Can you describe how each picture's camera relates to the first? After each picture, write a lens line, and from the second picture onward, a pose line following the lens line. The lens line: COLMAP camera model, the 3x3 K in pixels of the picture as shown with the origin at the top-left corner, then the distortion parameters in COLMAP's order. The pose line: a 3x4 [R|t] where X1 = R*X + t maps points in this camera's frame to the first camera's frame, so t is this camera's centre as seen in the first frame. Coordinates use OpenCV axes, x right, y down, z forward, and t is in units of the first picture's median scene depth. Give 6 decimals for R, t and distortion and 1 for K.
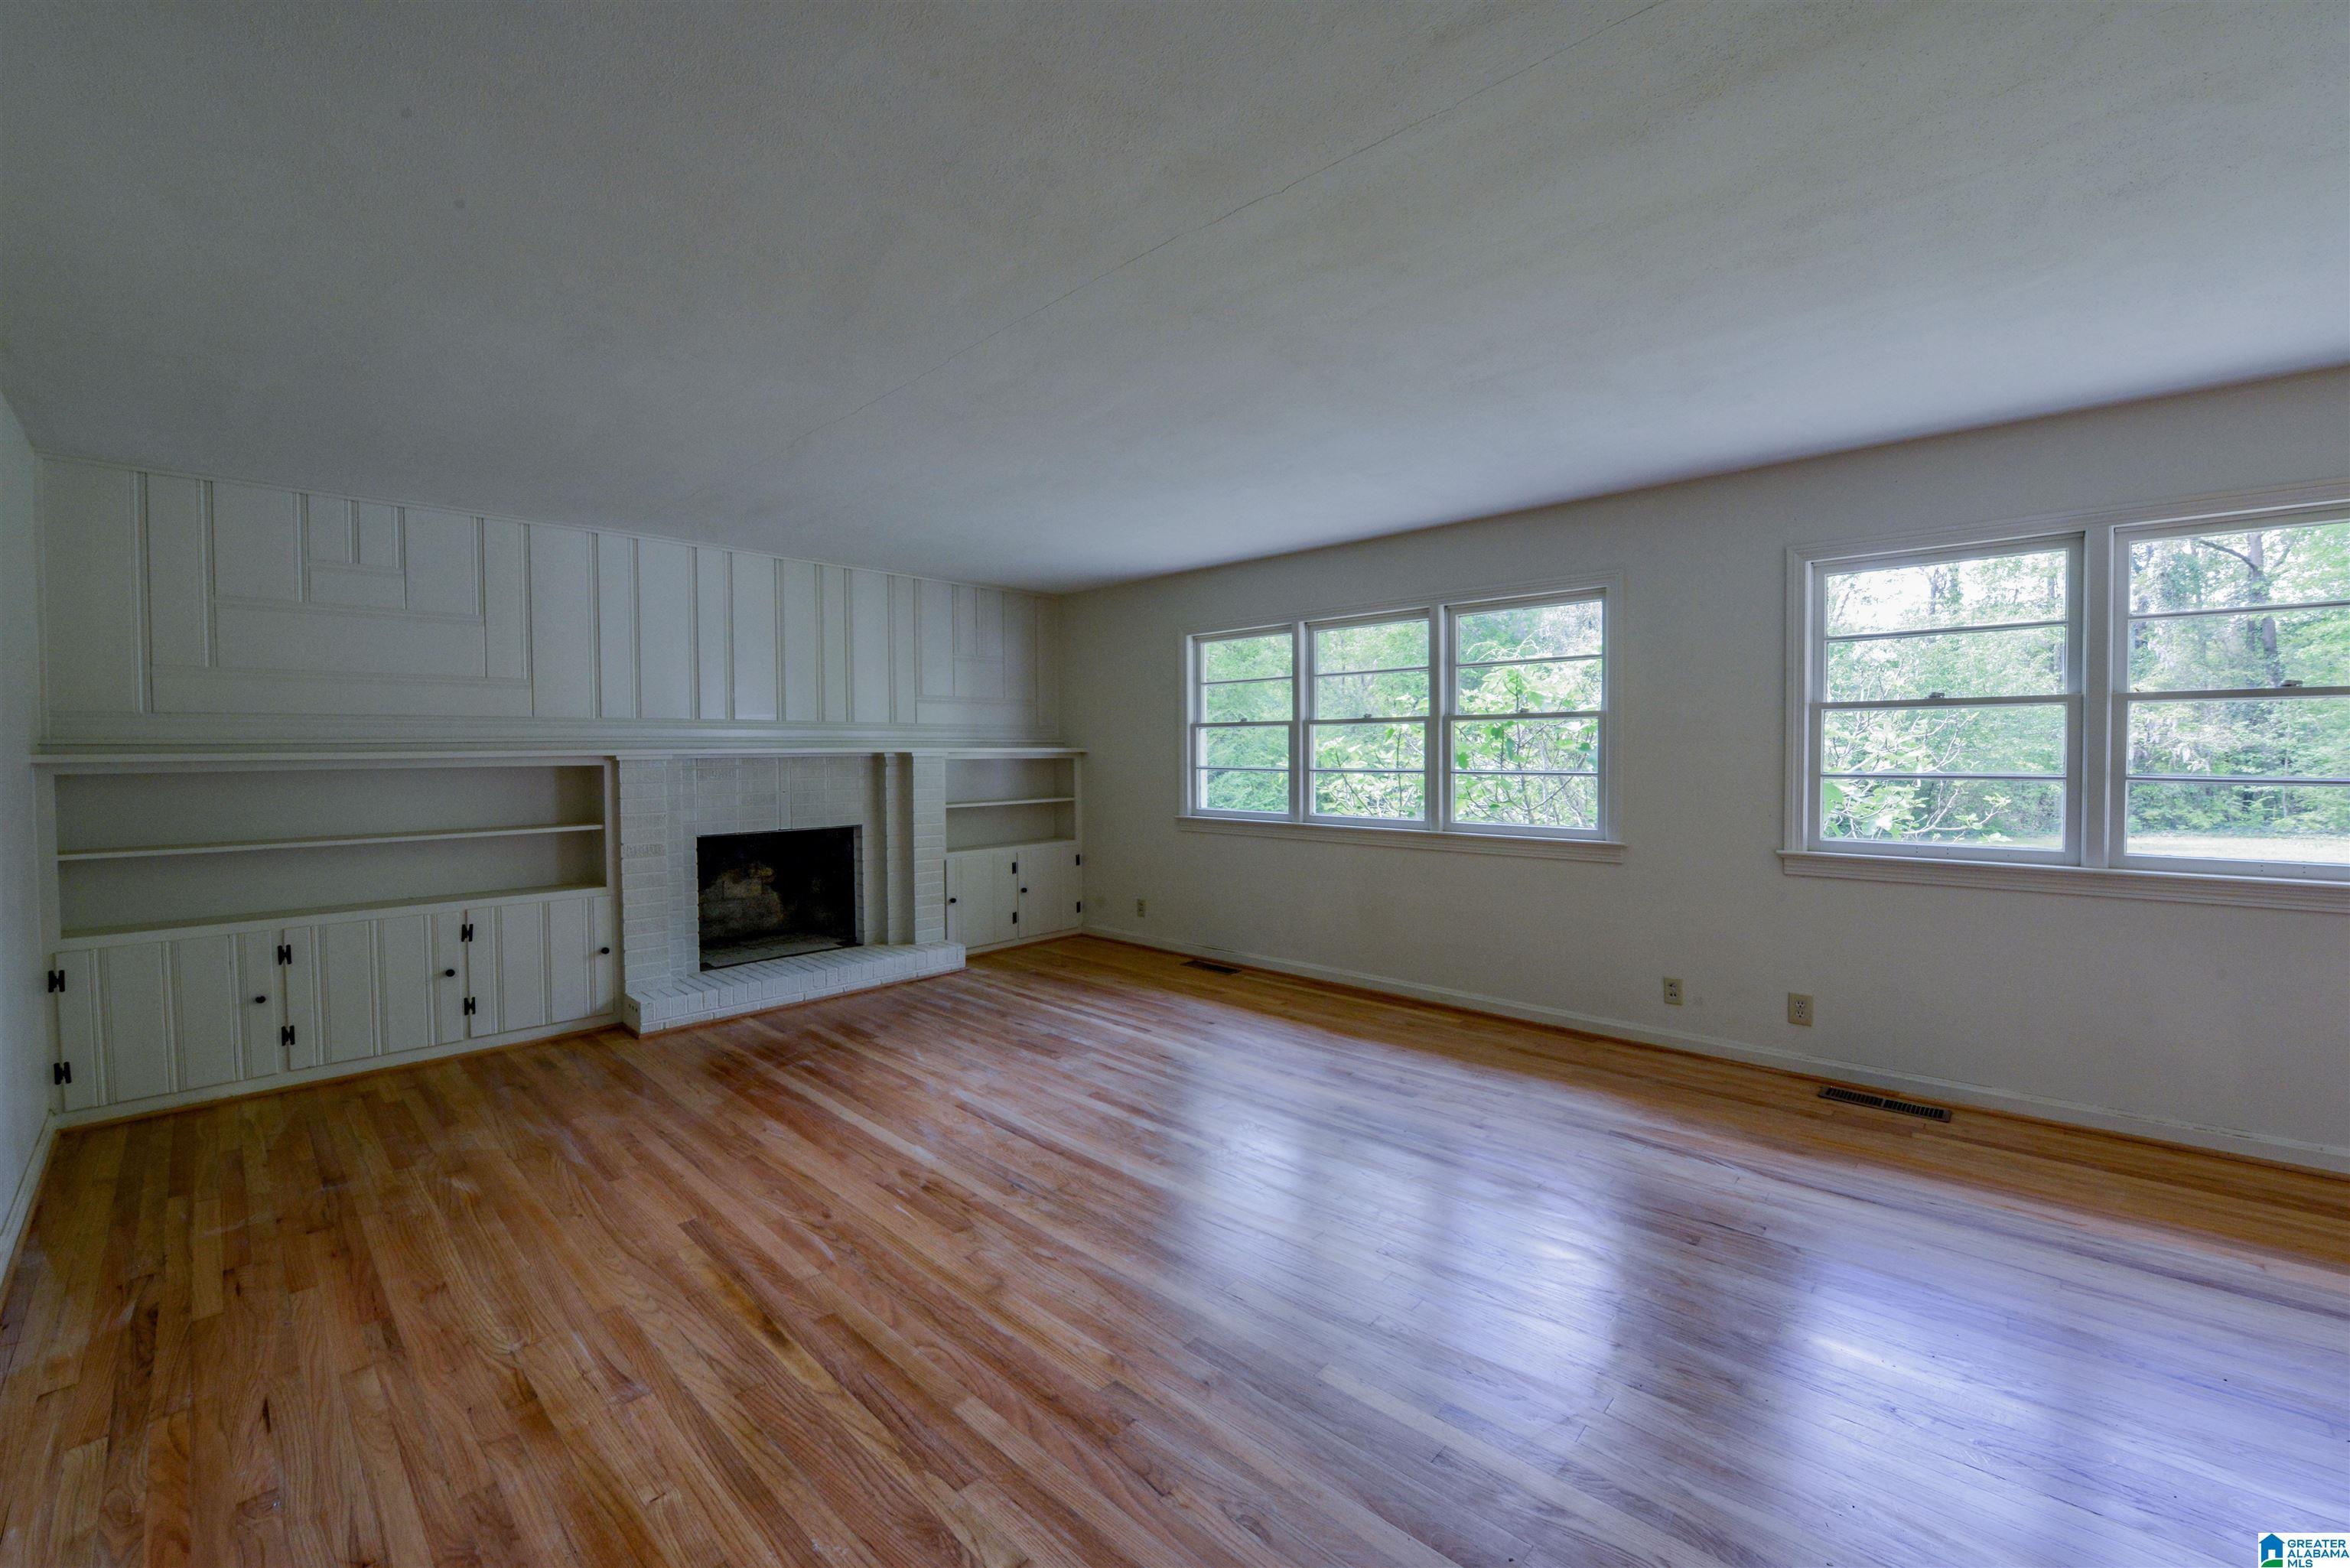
lens RADIAL K [[934.6, 0, 1187.4], [0, 934.6, 763.3], [0, 0, 1]] dist [-0.009985, -0.000098]
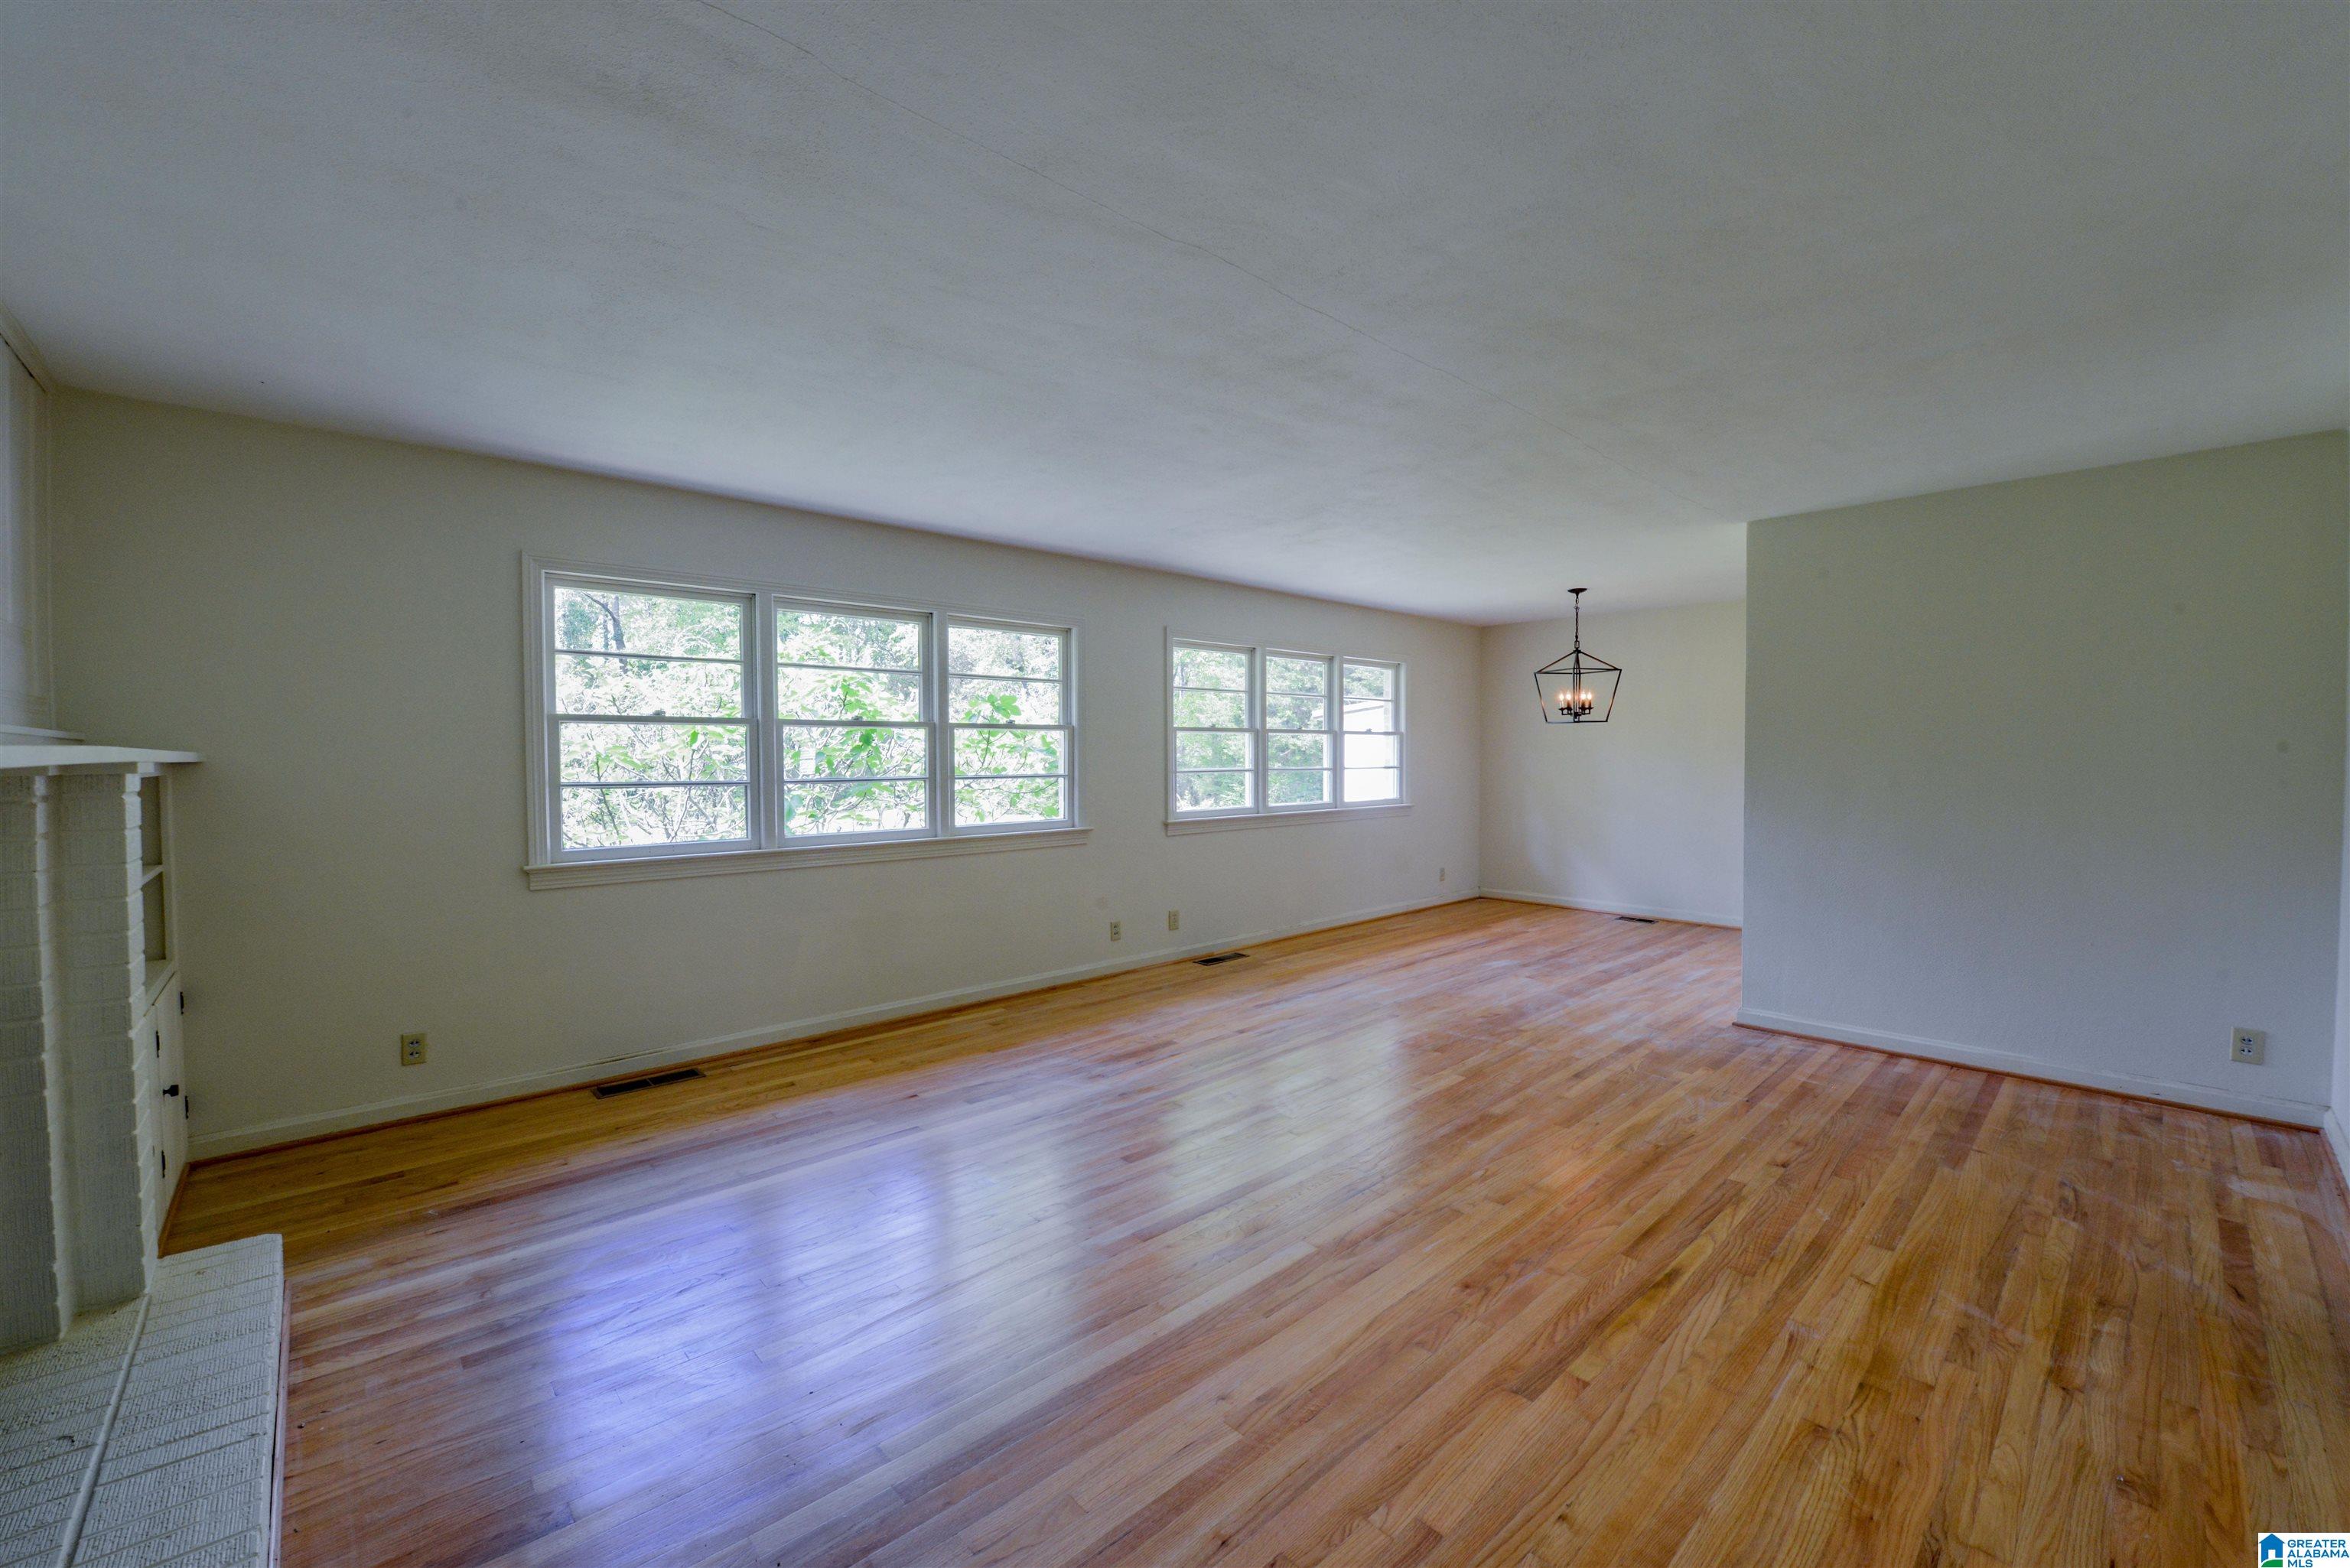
lens RADIAL K [[934.6, 0, 1187.4], [0, 934.6, 763.3], [0, 0, 1]] dist [-0.009985, -0.000098]
pose [[0.063896, -0.004164, 0.997948, -0.820093], [0.017264, 0.999846, 0.003067, -0.005549], [-0.997807, 0.017032, 0.063958, 0.773487]]
